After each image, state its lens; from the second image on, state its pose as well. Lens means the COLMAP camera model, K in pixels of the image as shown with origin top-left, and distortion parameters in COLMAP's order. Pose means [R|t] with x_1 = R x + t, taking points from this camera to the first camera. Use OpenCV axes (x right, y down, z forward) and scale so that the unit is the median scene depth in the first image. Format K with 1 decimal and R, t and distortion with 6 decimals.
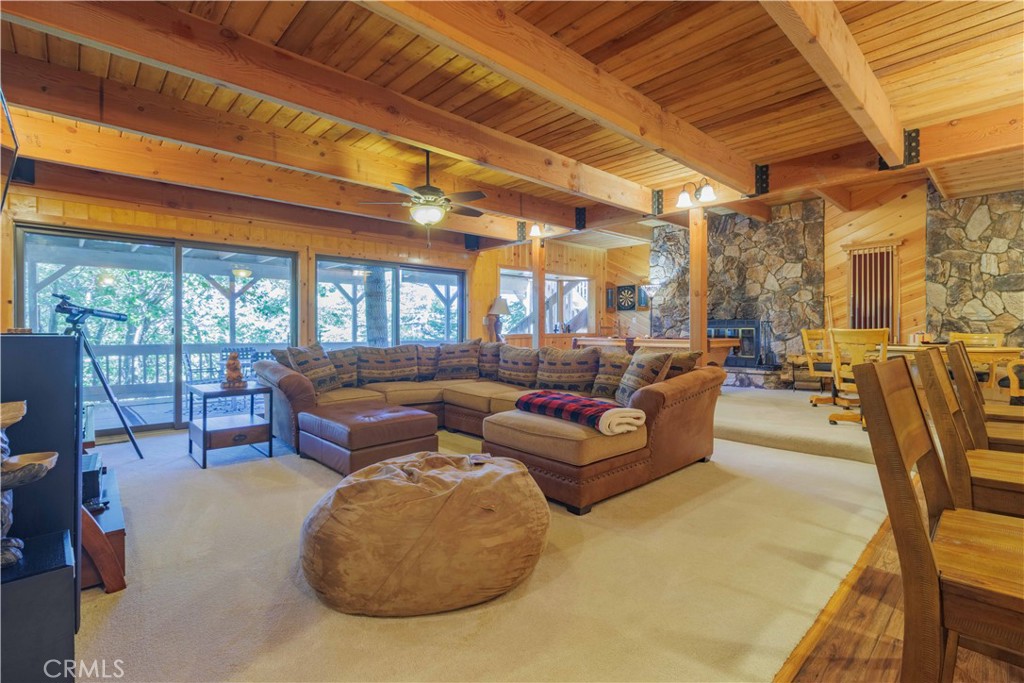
lens RADIAL K [[472.4, 0, 503.5], [0, 472.4, 332.2], [0, 0, 1]] dist [0.001448, 0.001083]
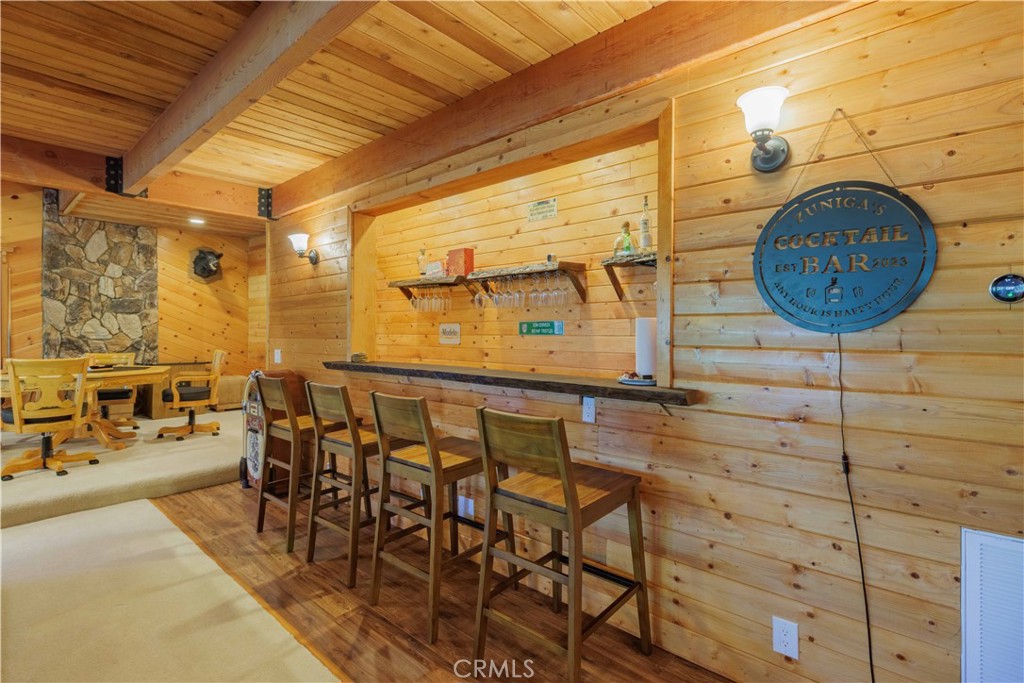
lens RADIAL K [[472.4, 0, 530.4], [0, 472.4, 331.9], [0, 0, 1]] dist [0.001448, 0.001083]
pose [[-0.111084, 0.001953, 0.993809, -0.112364], [0.005186, 0.999986, -0.001386, -0.027889], [-0.993798, 0.005000, -0.111092, 0.133047]]
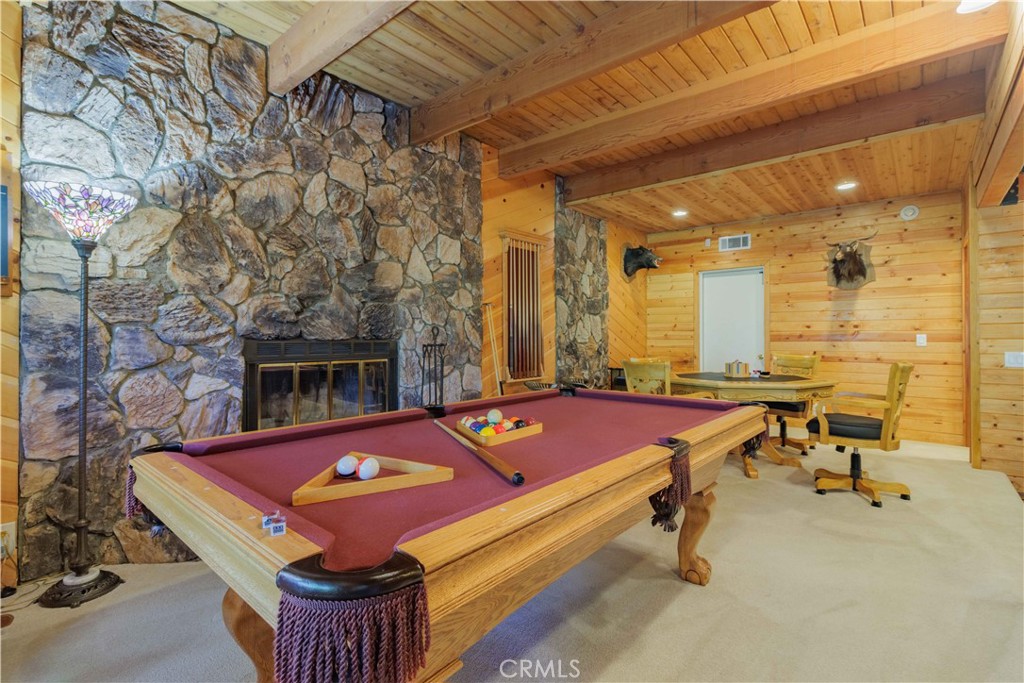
lens RADIAL K [[472.4, 0, 521.2], [0, 472.4, 334.8], [0, 0, 1]] dist [0.001448, 0.001083]
pose [[-0.132317, 0.007709, 0.991178, 0.062827], [0.011135, 0.999918, -0.006290, -0.029435], [-0.991145, 0.010204, -0.132392, 0.995708]]
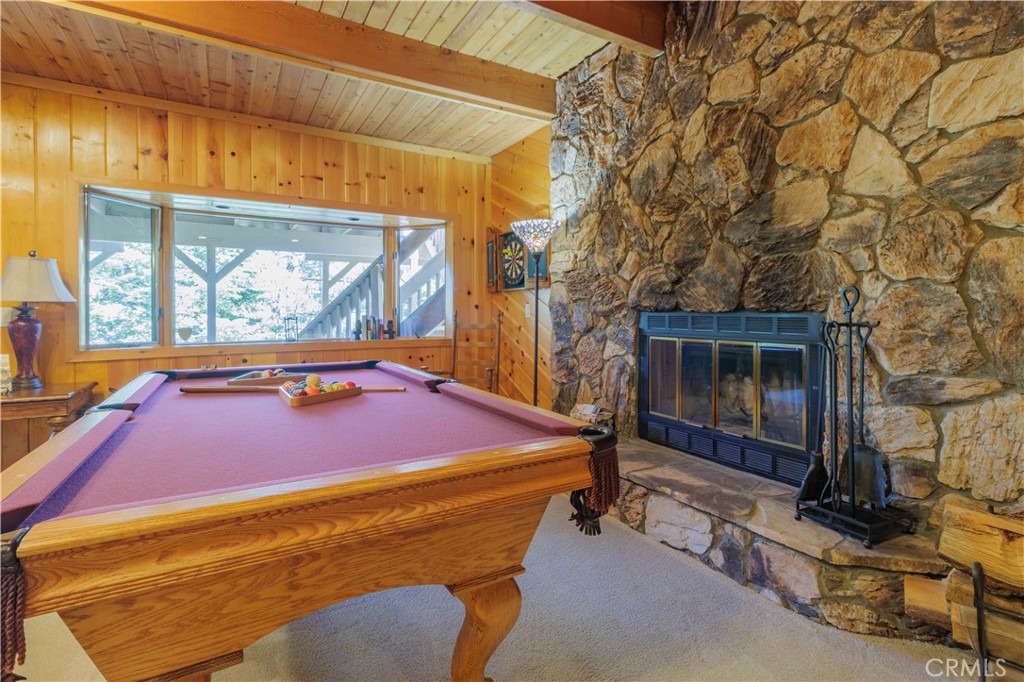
lens RADIAL K [[472.4, 0, 491.4], [0, 472.4, 321.4], [0, 0, 1]] dist [0.001448, 0.001083]
pose [[0.974148, 0.006678, -0.225813, 0.444042], [-0.003865, 0.999909, 0.012895, -0.026776], [0.225878, -0.011689, 0.974085, 0.739065]]
